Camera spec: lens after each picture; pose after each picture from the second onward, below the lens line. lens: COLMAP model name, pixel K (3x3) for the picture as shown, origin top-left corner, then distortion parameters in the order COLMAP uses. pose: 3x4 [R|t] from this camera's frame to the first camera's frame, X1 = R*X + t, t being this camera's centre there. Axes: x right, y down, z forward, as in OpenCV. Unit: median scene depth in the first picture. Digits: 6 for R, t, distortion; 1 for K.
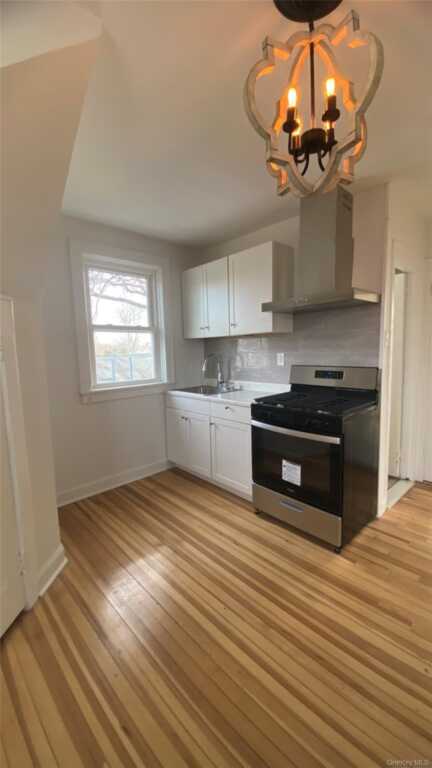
lens RADIAL K [[312.6, 0, 217.7], [0, 312.6, 381.7], [0, 0, 1]] dist [0.029439, -0.024400]
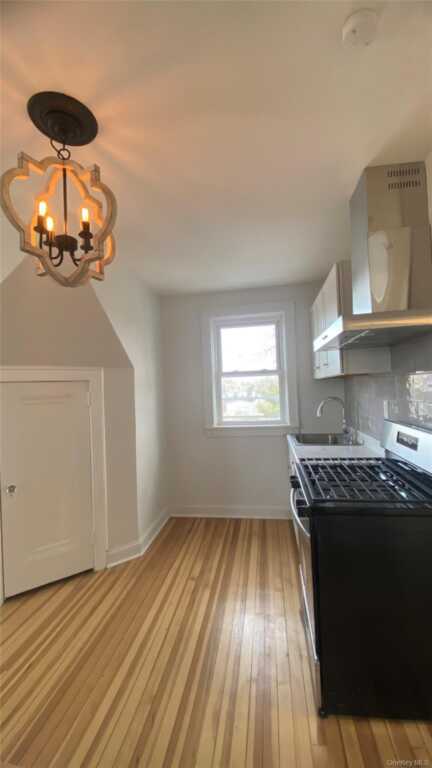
lens RADIAL K [[312.6, 0, 217.7], [0, 312.6, 381.7], [0, 0, 1]] dist [0.029439, -0.024400]
pose [[0.613744, -0.016169, -0.789339, 0.556206], [-0.059793, 0.995967, -0.066893, -0.065194], [0.787237, 0.088252, 0.610302, 0.267539]]
